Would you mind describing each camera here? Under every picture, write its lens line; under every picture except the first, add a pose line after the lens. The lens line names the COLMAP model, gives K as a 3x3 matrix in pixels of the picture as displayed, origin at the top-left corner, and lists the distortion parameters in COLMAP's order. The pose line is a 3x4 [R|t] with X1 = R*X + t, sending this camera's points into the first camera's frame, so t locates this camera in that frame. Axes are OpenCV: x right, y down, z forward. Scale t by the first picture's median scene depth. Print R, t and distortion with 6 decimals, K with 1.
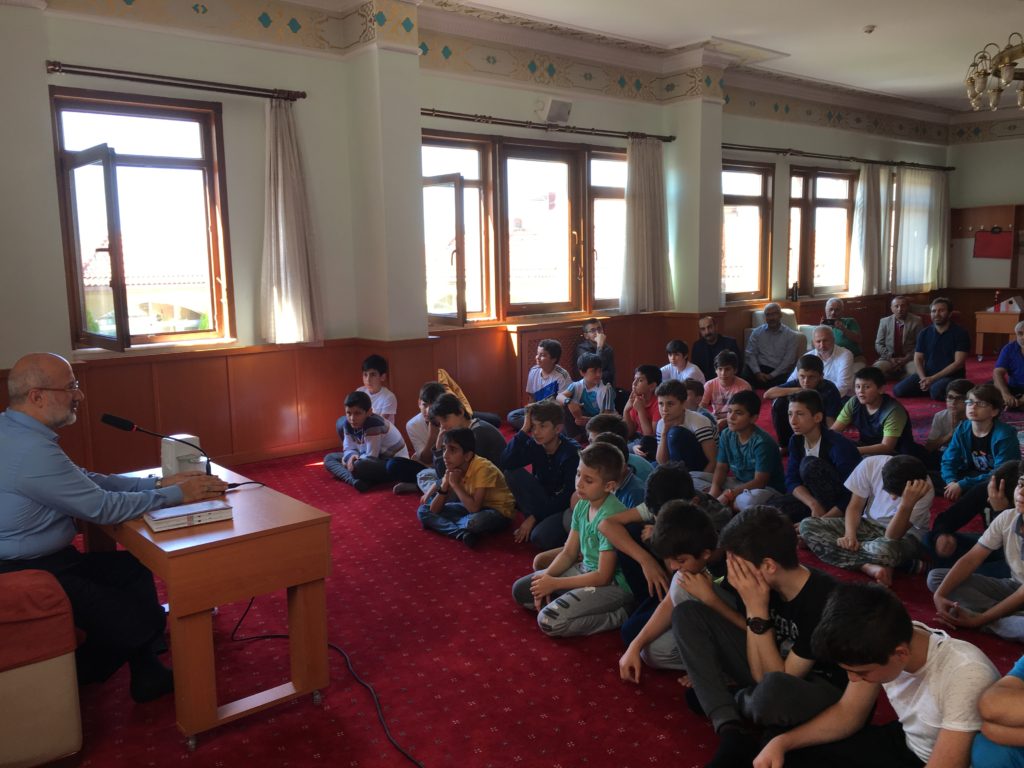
lens RADIAL K [[878.2, 0, 509.1], [0, 878.2, 378.8], [0, 0, 1]] dist [0.103217, -0.136762]
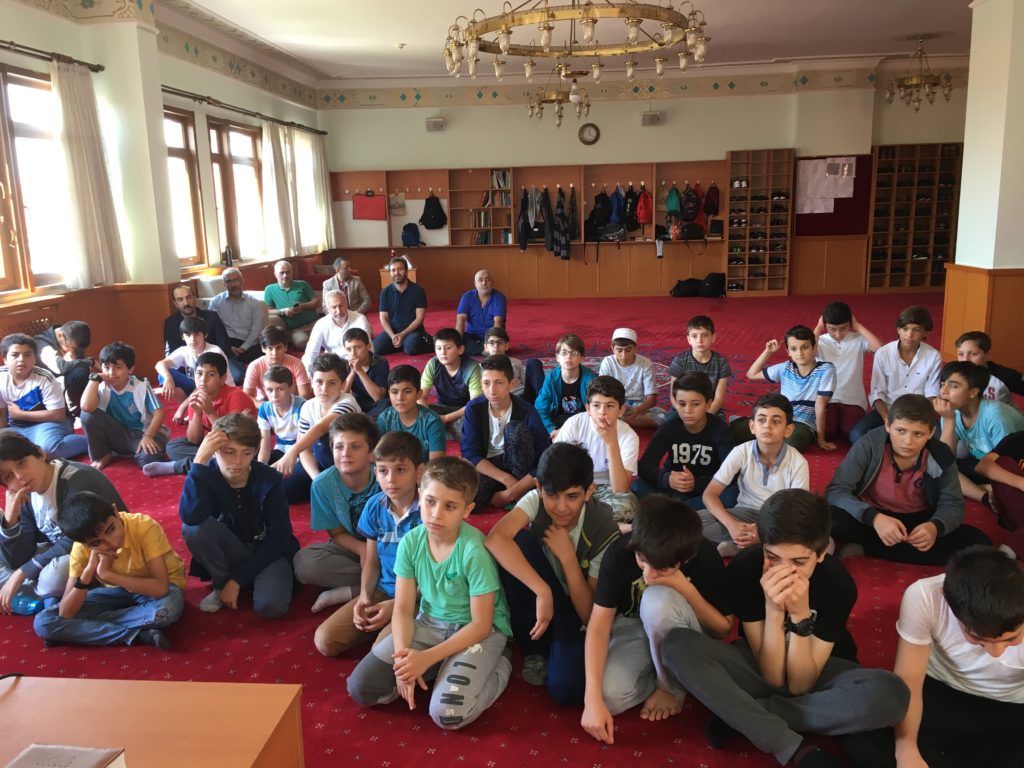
lens RADIAL K [[878.2, 0, 509.1], [0, 878.2, 378.8], [0, 0, 1]] dist [0.103217, -0.136762]
pose [[0.714522, -0.132199, 0.687009, -0.134417], [0.104502, 0.991136, 0.082035, -0.018431], [-0.691764, 0.013178, 0.722004, 0.149011]]
